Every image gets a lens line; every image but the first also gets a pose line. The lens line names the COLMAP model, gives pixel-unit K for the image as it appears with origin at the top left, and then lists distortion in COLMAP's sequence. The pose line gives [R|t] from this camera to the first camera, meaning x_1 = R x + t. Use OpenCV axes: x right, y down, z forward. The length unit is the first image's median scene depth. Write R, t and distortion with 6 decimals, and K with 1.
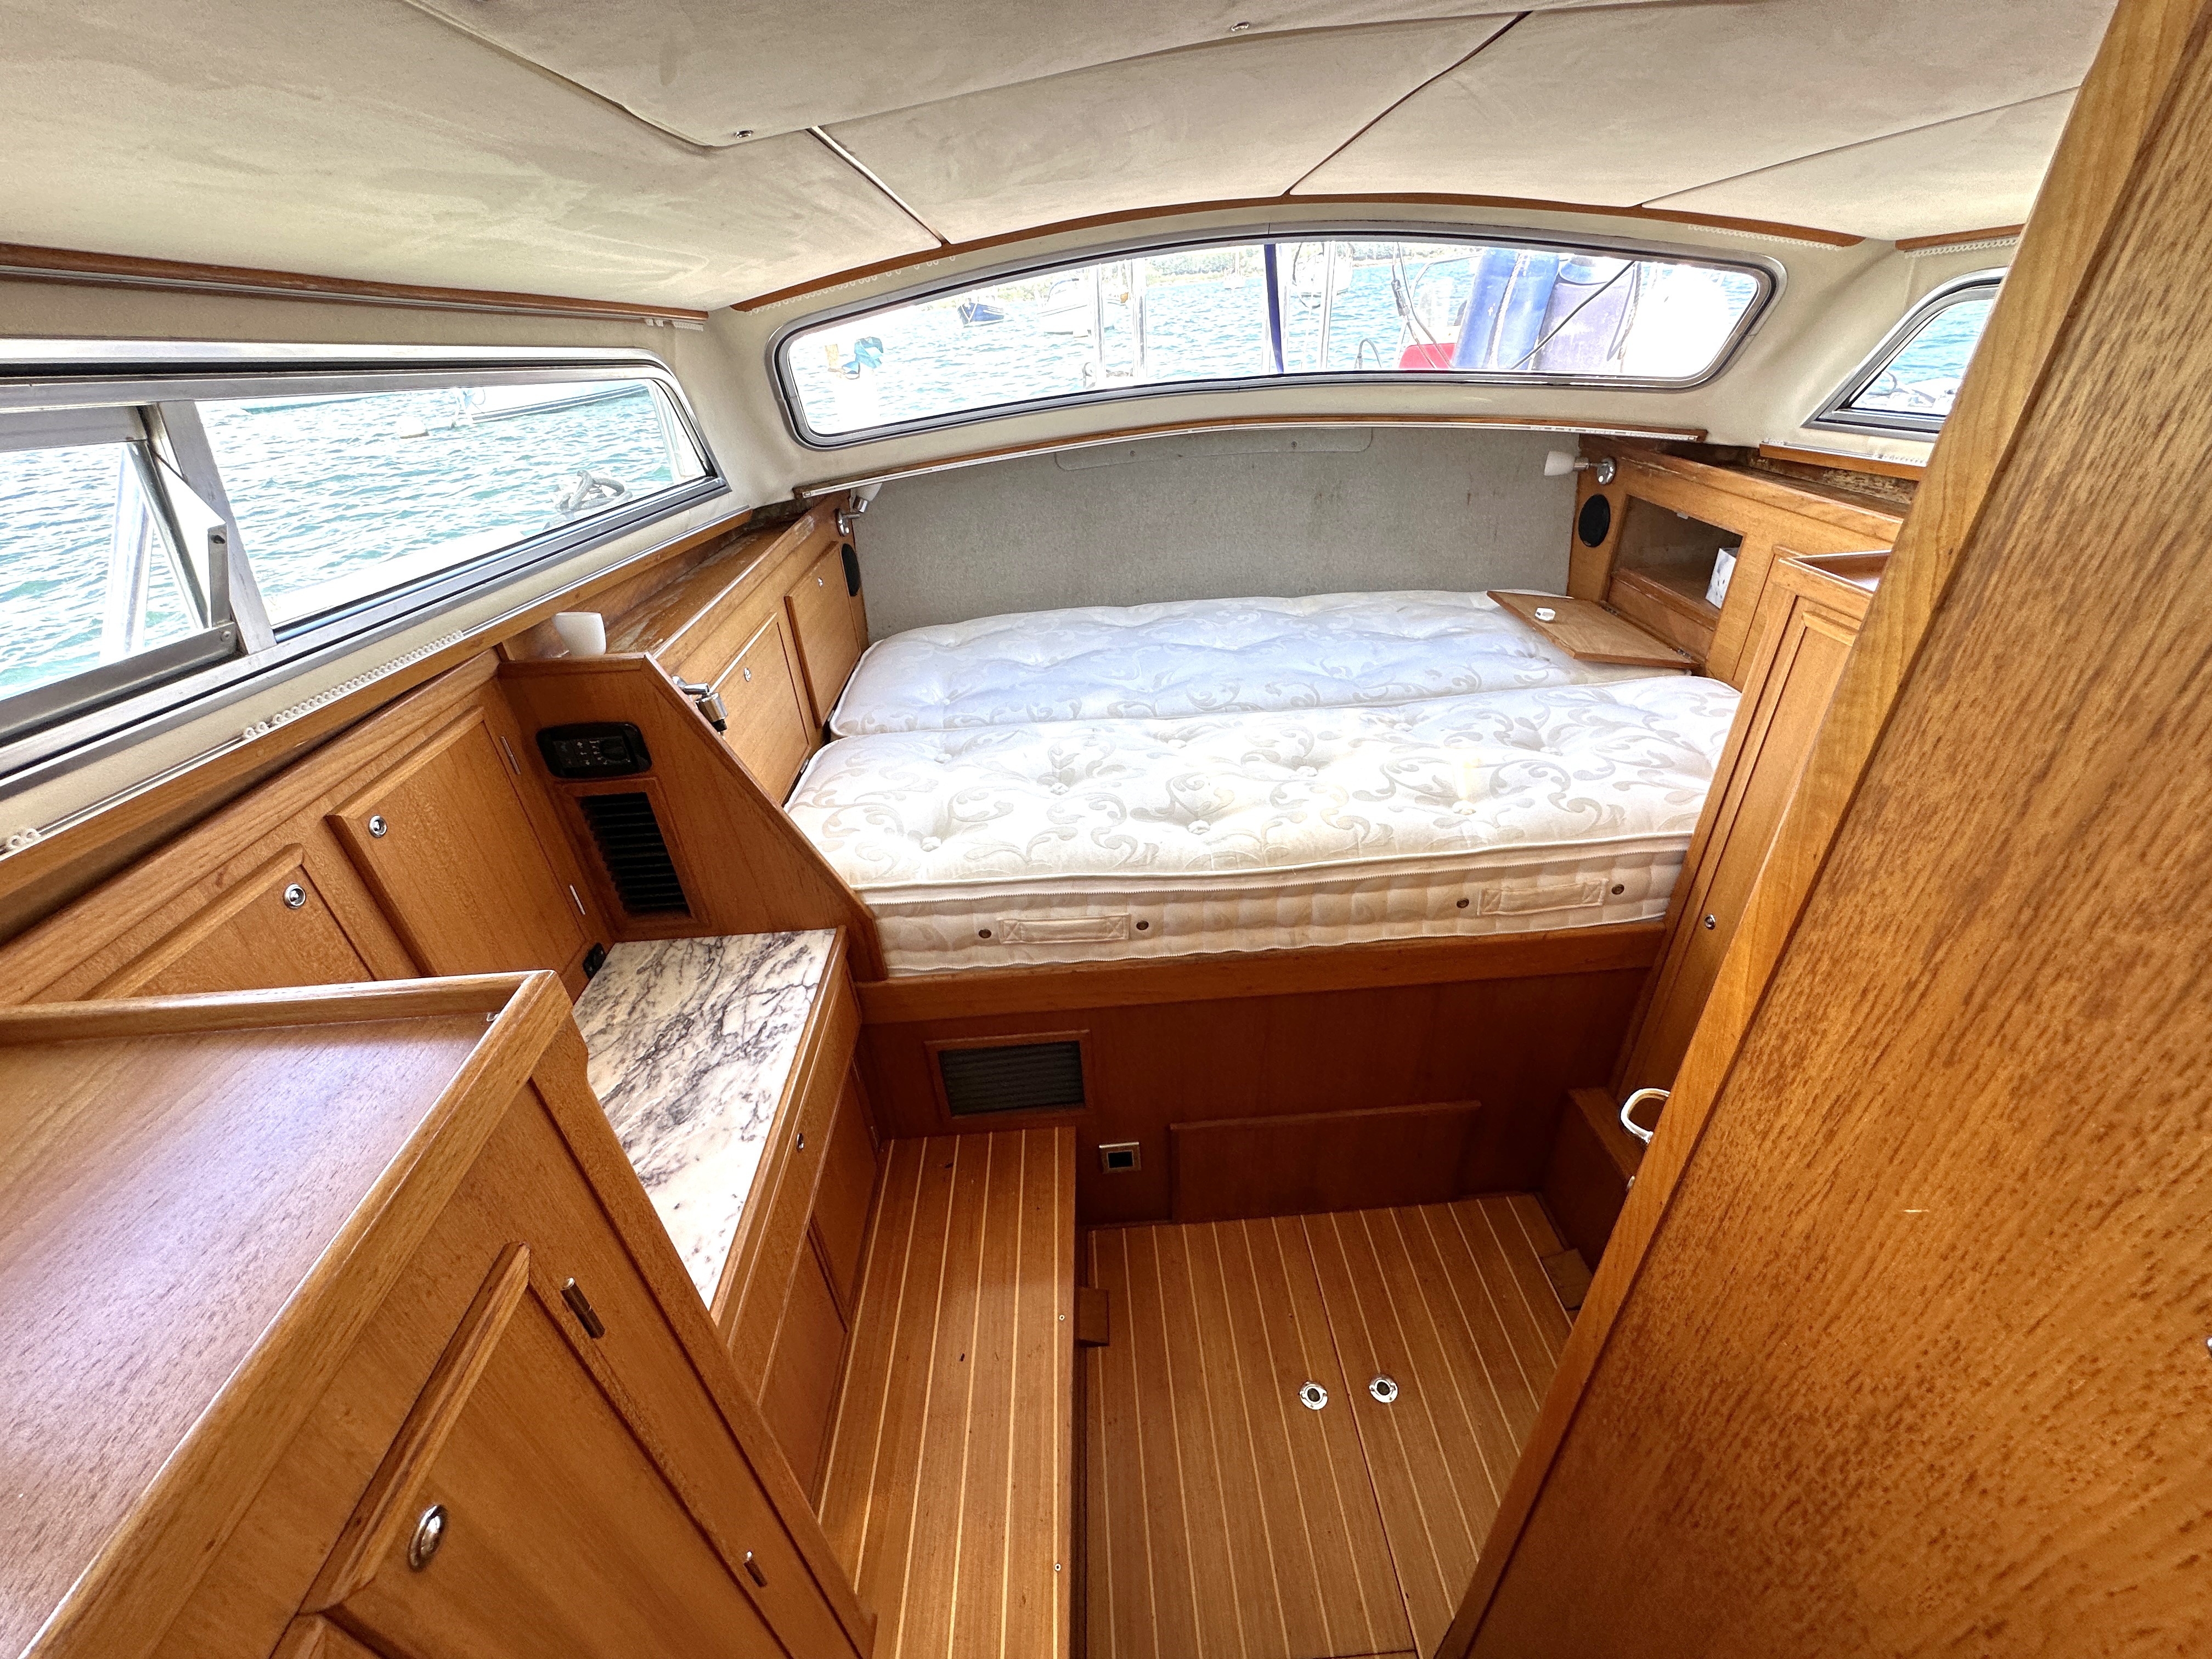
lens RADIAL K [[879.2, 0, 1099.1], [0, 879.2, 820.1], [0, 0, 1]] dist [-0.000237, 0.000127]
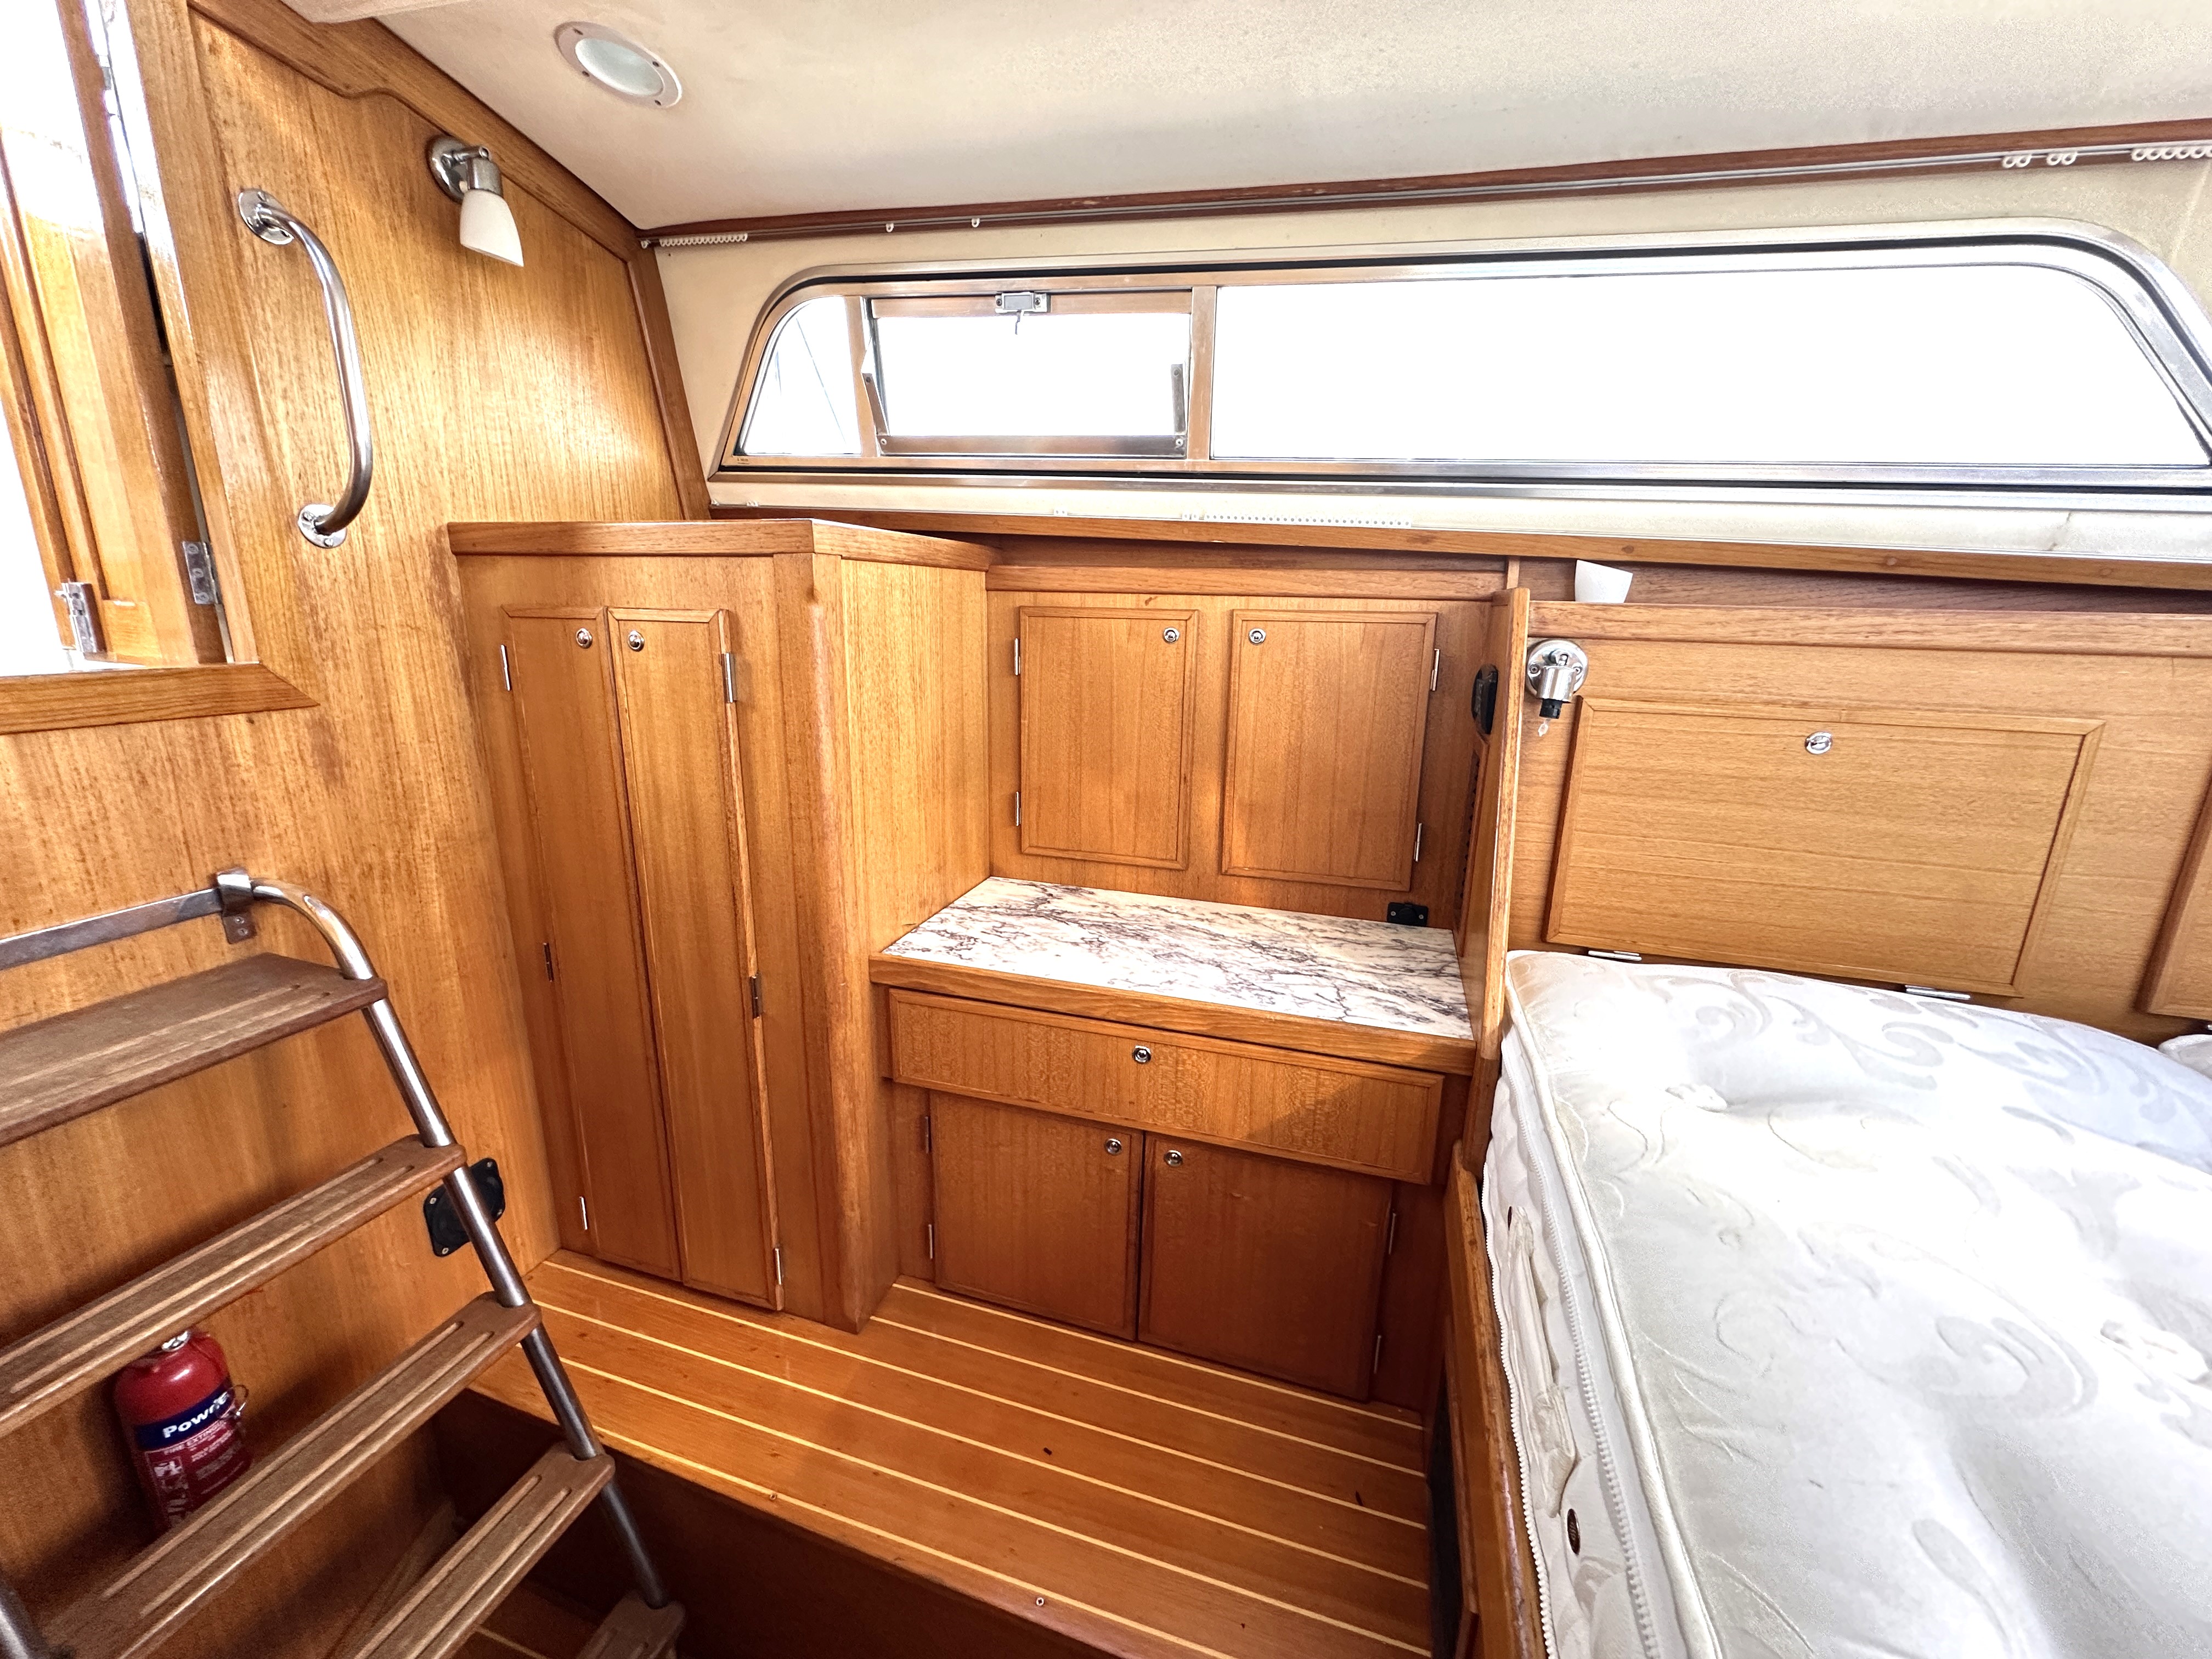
lens RADIAL K [[879.2, 0, 1099.1], [0, 879.2, 820.1], [0, 0, 1]] dist [-0.000237, 0.000127]
pose [[-0.339565, 0.272889, -0.900126, 0.383158], [-0.486709, 0.767926, 0.416418, -0.159002], [0.804866, 0.579500, -0.127943, 0.846835]]
